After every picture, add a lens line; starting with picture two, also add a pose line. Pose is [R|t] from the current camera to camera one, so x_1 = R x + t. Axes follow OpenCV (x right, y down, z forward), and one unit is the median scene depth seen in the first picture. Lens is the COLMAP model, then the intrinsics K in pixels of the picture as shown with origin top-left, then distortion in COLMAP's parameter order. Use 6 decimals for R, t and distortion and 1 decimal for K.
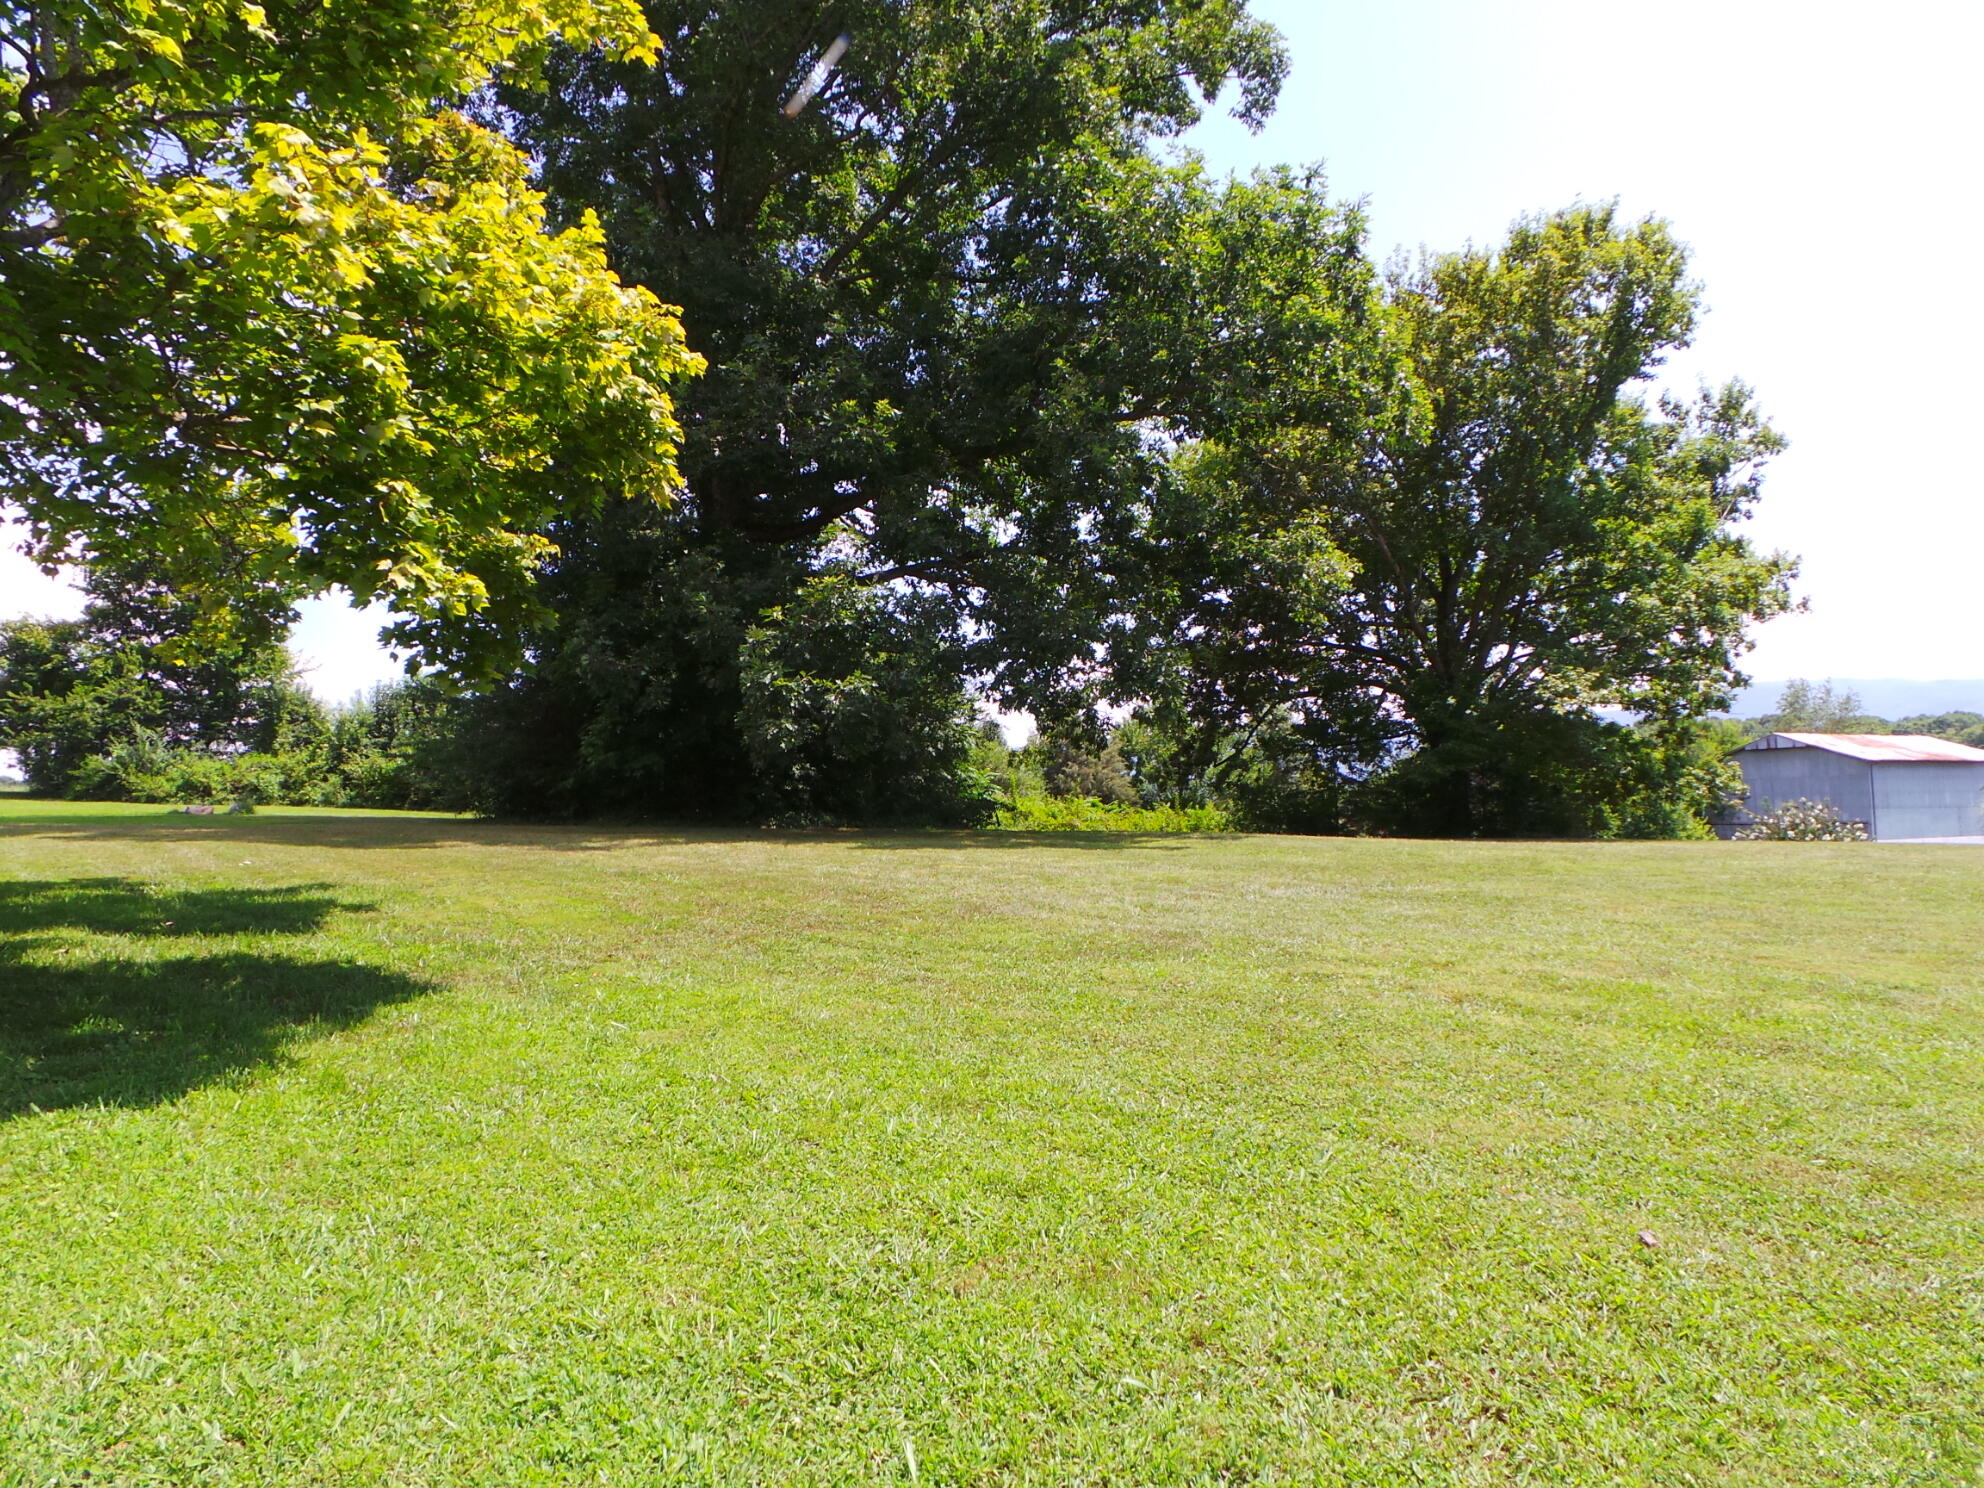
lens RADIAL K [[1395.9, 0, 992.0], [0, 1395.9, 744.0], [0, 0, 1]] dist [0.008835, 0.002411]
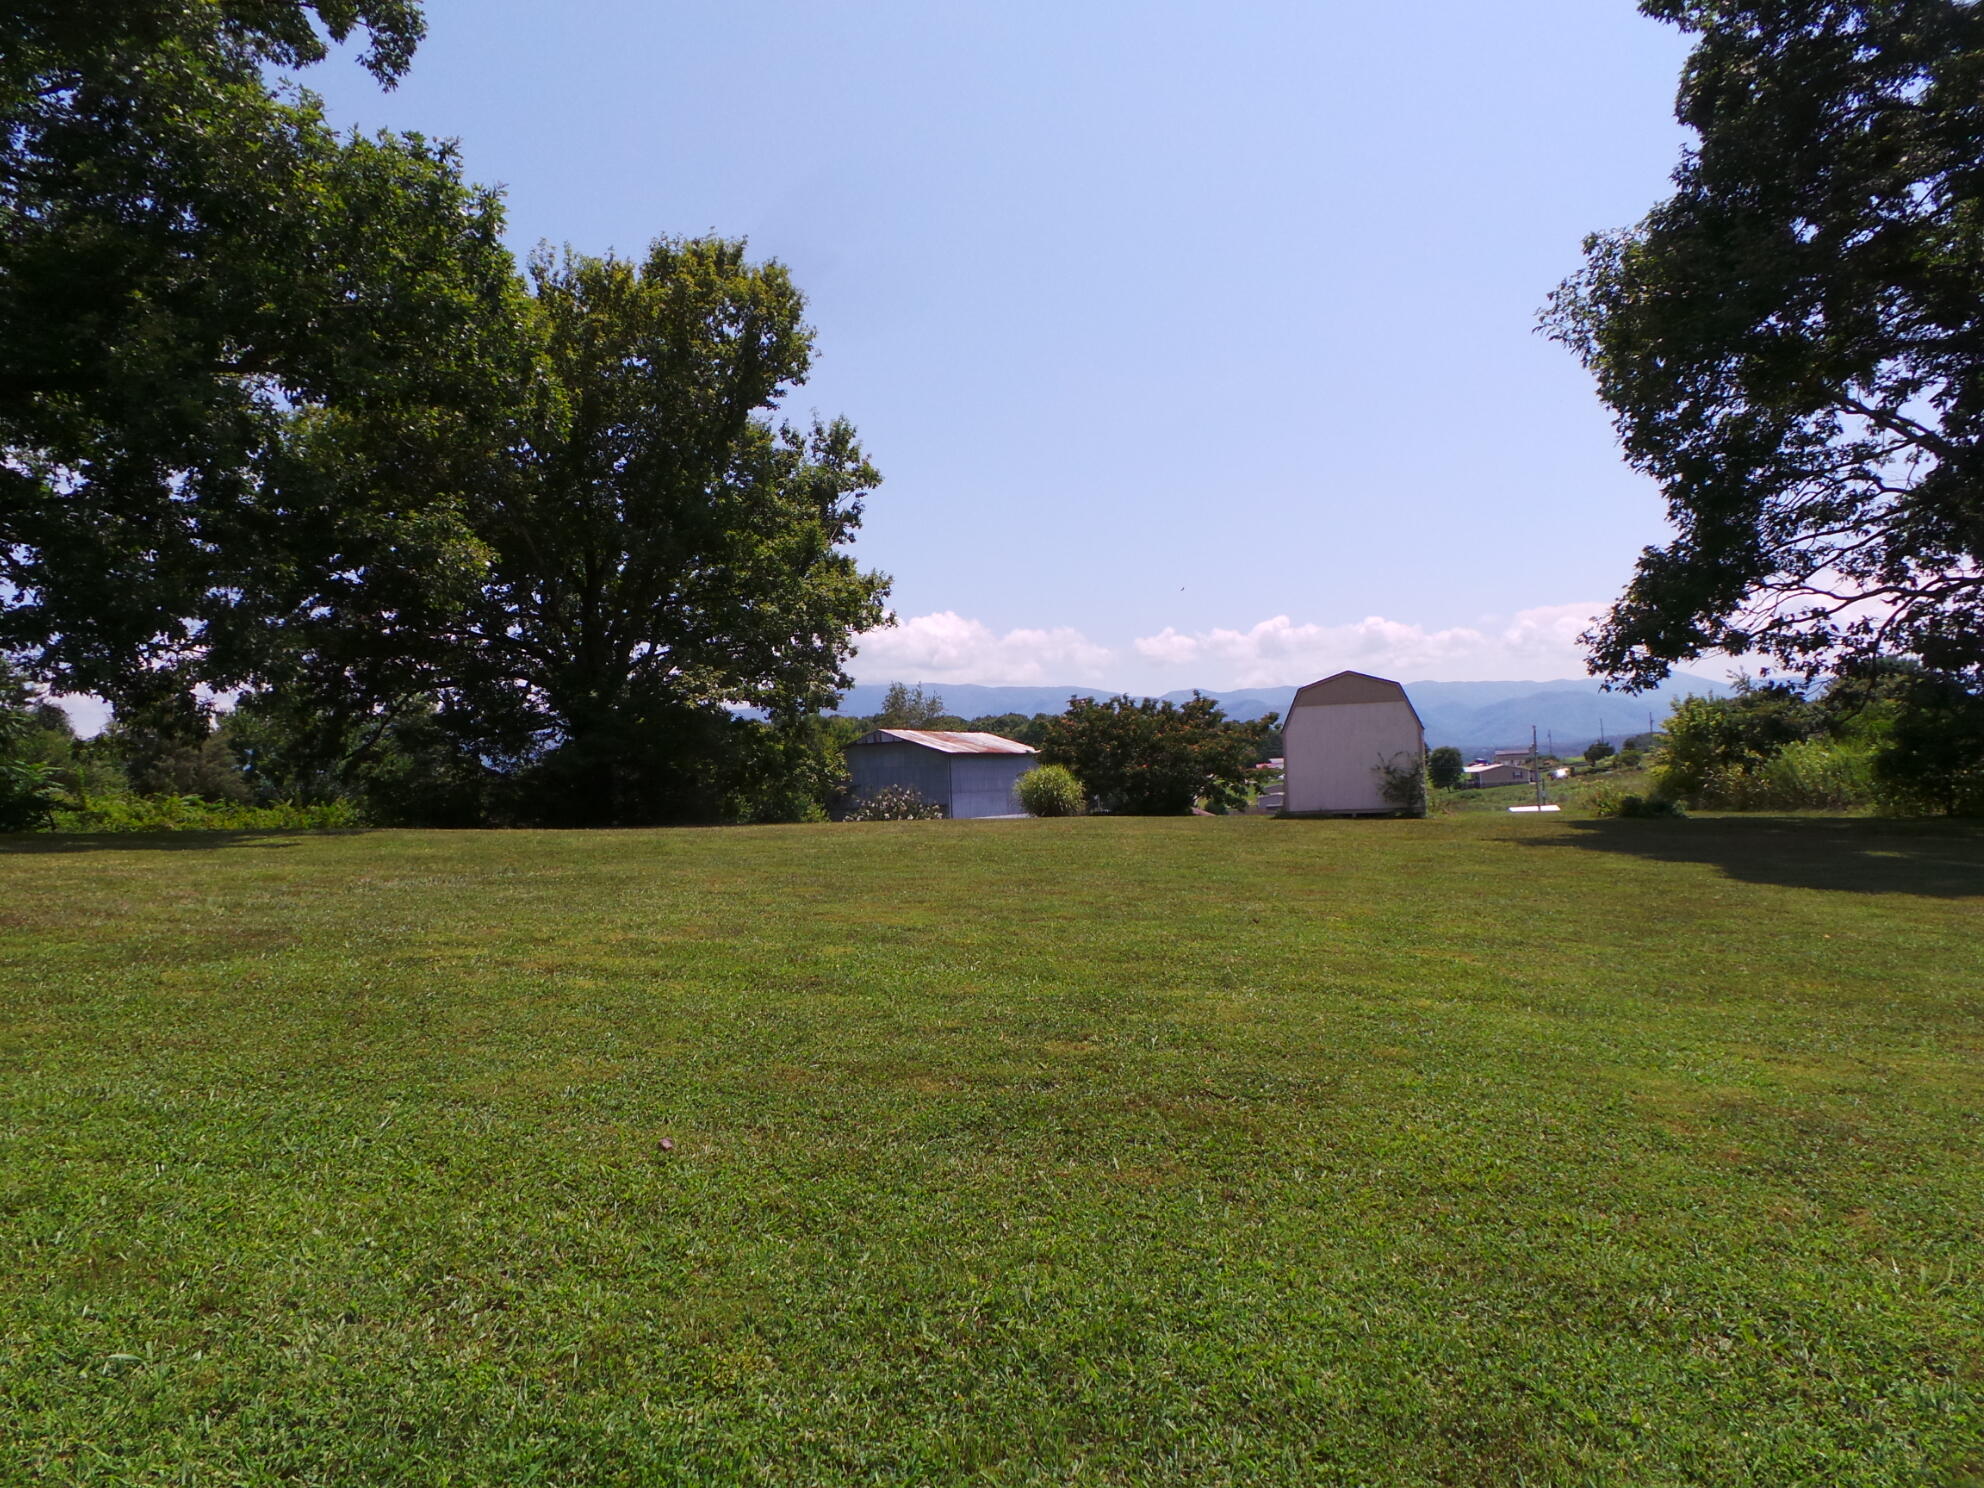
lens RADIAL K [[1390.5, 0, 1002.7], [0, 1390.5, 738.6], [0, 0, 1]] dist [0.009912, -0.003056]
pose [[0.828619, 0.005479, 0.559786, 0.005817], [-0.005791, 0.999982, -0.001215, 0.001437], [-0.559783, -0.002235, 0.828636, -0.016353]]
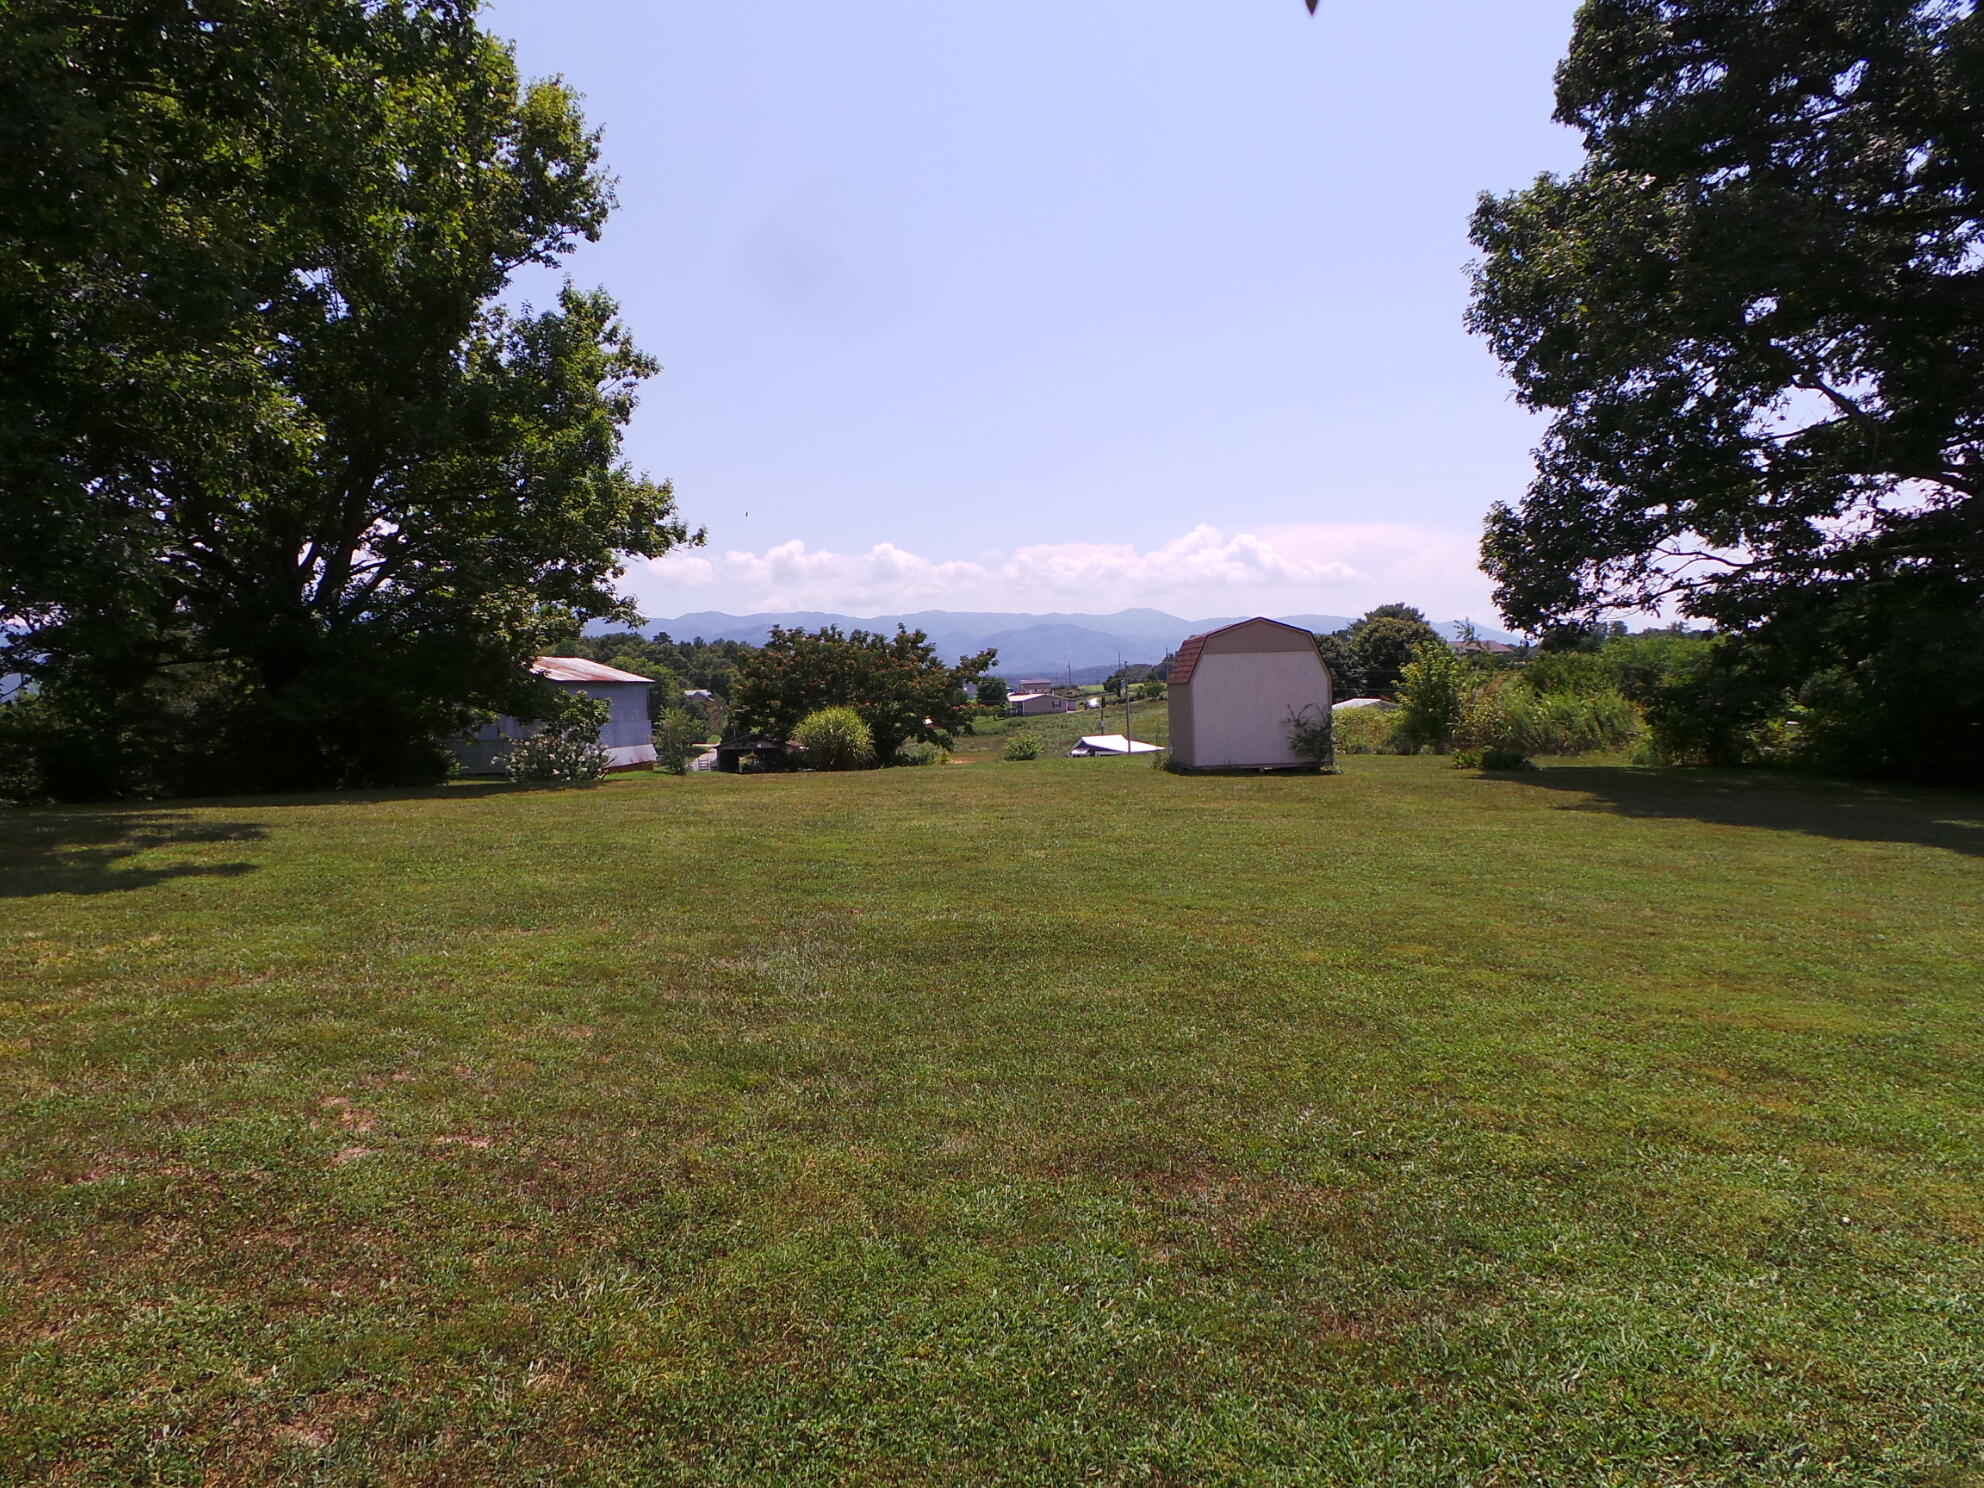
lens RADIAL K [[1383.1, 0, 1004.6], [0, 1383.1, 730.9], [0, 0, 1]] dist [-0.005339, 0.023753]
pose [[0.588996, -0.021429, 0.807852, -0.083005], [-0.022513, 0.998825, 0.042909, -0.008487], [-0.807822, -0.043461, 0.587821, 0.242108]]
